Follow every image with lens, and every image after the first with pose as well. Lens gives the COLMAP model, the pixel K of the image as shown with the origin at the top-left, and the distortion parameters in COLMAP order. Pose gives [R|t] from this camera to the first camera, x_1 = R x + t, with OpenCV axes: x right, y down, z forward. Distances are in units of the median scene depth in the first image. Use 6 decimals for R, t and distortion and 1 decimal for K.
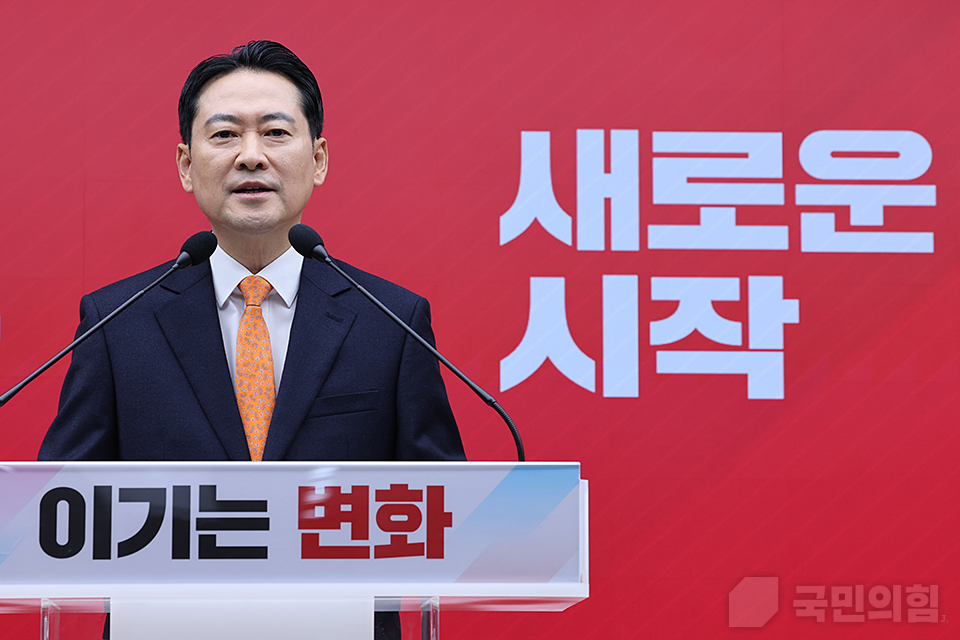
lens RADIAL K [[3985.0, 0, 502.3], [0, 3985.0, 371.9], [0, 0, 1]] dist [0.028757, 0.000000]
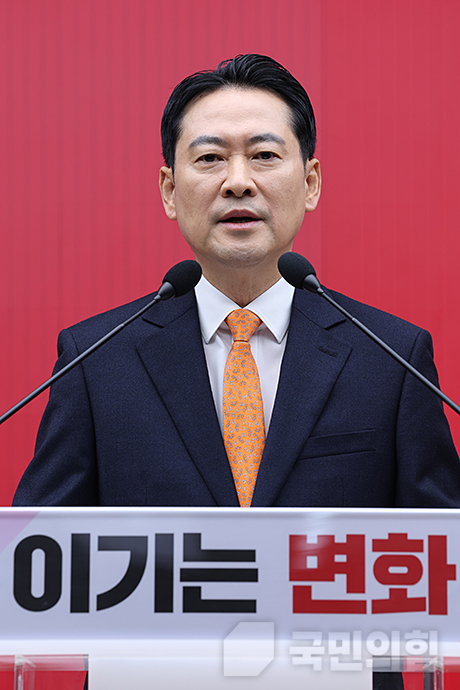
lens RADIAL K [[4487.1, 0, 164.7], [0, 4487.1, 342.4], [0, 0, 1]] dist [2.351944, 0.000000]
pose [[0.996602, -0.004955, -0.082216, 0.006520], [0.003853, 0.999901, -0.013557, -0.002012], [0.082275, 0.013195, 0.996522, -0.054538]]
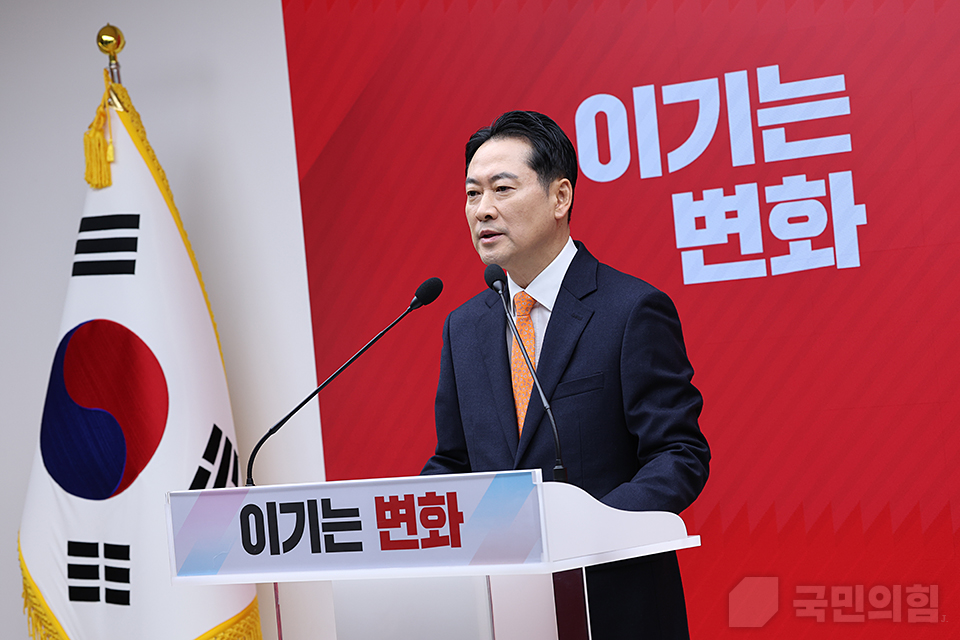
lens RADIAL K [[3151.9, 0, 479.1], [0, 3151.9, 311.6], [0, 0, 1]] dist [0.092583, 0.000000]
pose [[0.718112, -0.067339, -0.692662, 0.658465], [0.157621, 0.985181, 0.067635, -0.091668], [0.677843, -0.157748, 0.718084, 0.237391]]
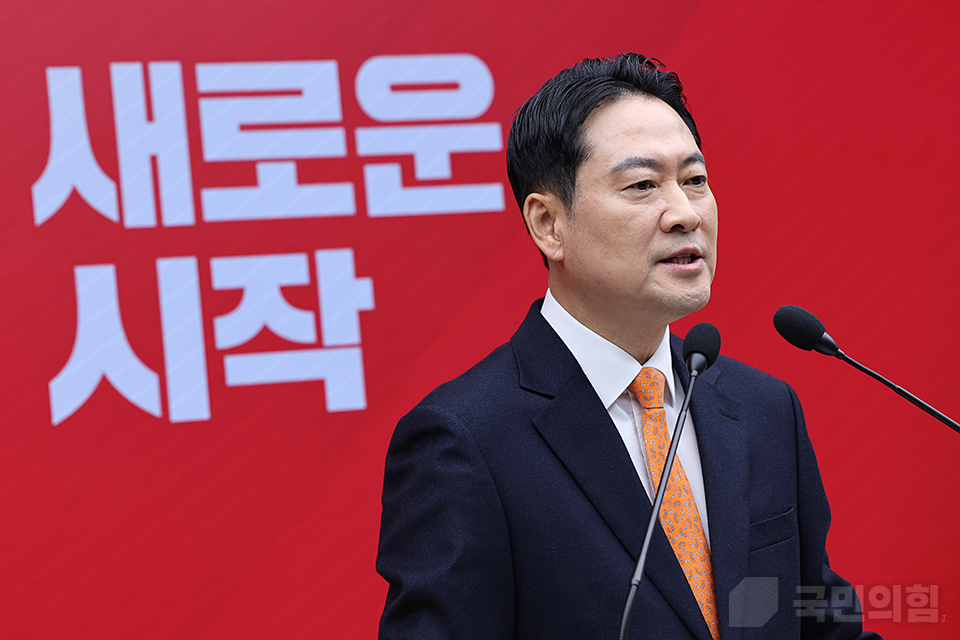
lens RADIAL K [[5453.9, 0, 412.5], [0, 5453.9, 283.9], [0, 0, 1]] dist [2.174727, 0.000000]
pose [[0.839128, -0.047613, 0.541846, -0.670996], [0.026469, 0.998556, 0.046753, -0.090551], [-0.543289, -0.024889, 0.839177, 0.148441]]
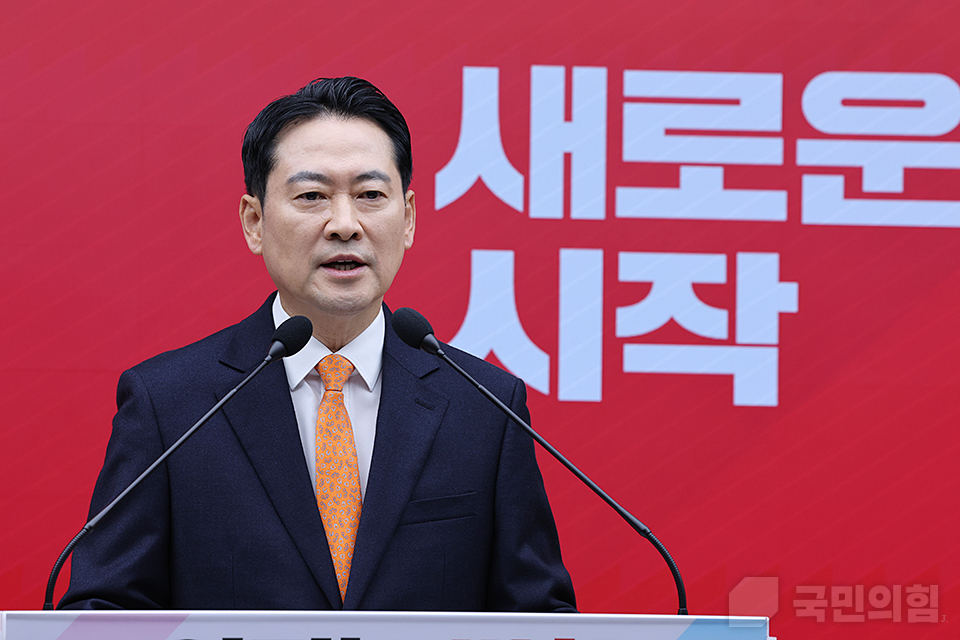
lens RADIAL K [[6243.0, 0, 514.6], [0, 6243.0, 326.1], [0, 0, 1]] dist [2.351944, 0.000000]
pose [[0.991573, 0.021200, 0.127805, -0.198446], [-0.028689, 0.997959, 0.057043, -0.109864], [-0.126335, -0.060229, 0.990158, -0.348601]]
